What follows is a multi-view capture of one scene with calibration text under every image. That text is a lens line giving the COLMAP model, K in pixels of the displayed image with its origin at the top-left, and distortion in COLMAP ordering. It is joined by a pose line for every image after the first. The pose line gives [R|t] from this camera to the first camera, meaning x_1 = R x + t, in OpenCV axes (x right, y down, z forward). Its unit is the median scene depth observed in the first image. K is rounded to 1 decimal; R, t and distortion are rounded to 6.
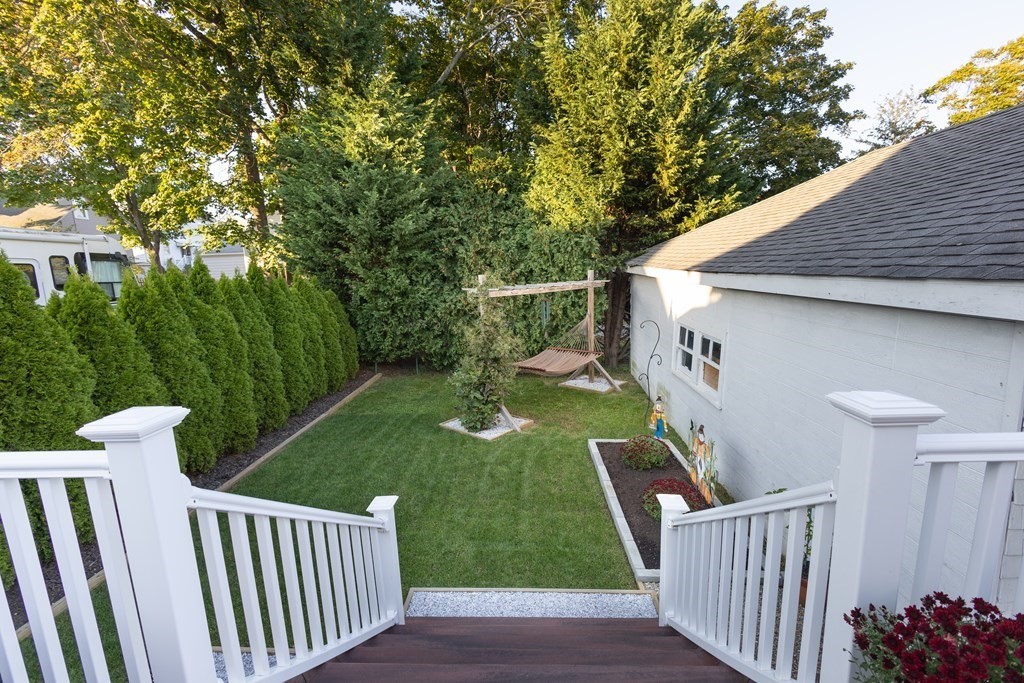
lens RADIAL K [[470.2, 0, 512.0], [0, 470.2, 341.5], [0, 0, 1]] dist [0.003702, 0.000164]
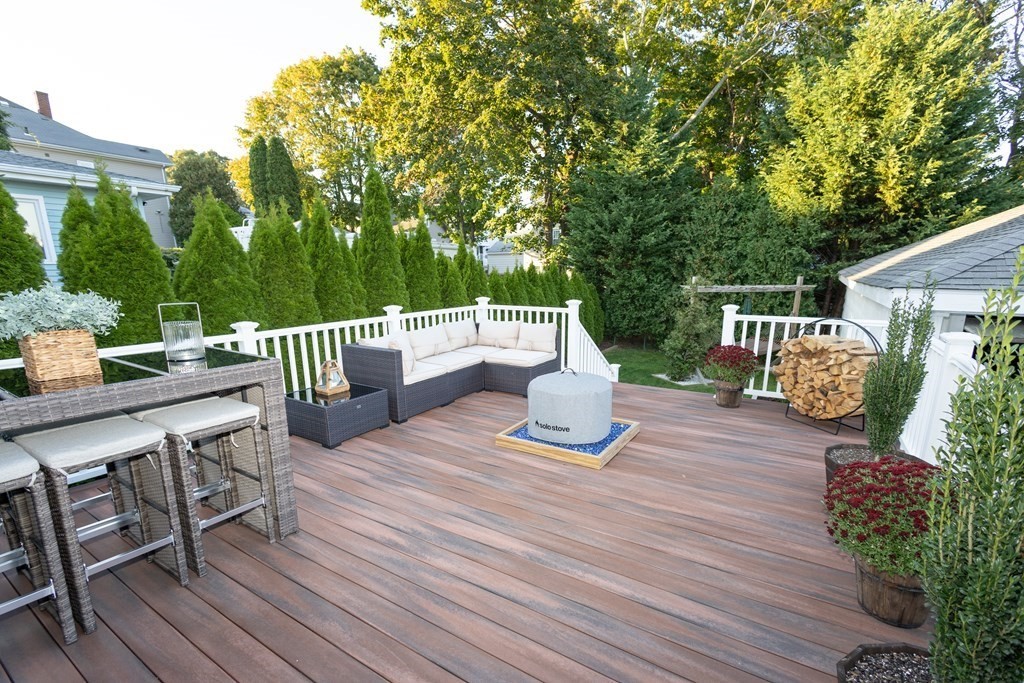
lens RADIAL K [[461.4, 0, 498.3], [0, 461.4, 376.1], [0, 0, 1]] dist [0.009985, -0.000329]
pose [[0.858604, 0.146897, -0.491142, 0.123750], [-0.108670, 0.988446, 0.105662, 0.060961], [0.500989, -0.037350, 0.864647, -0.435390]]
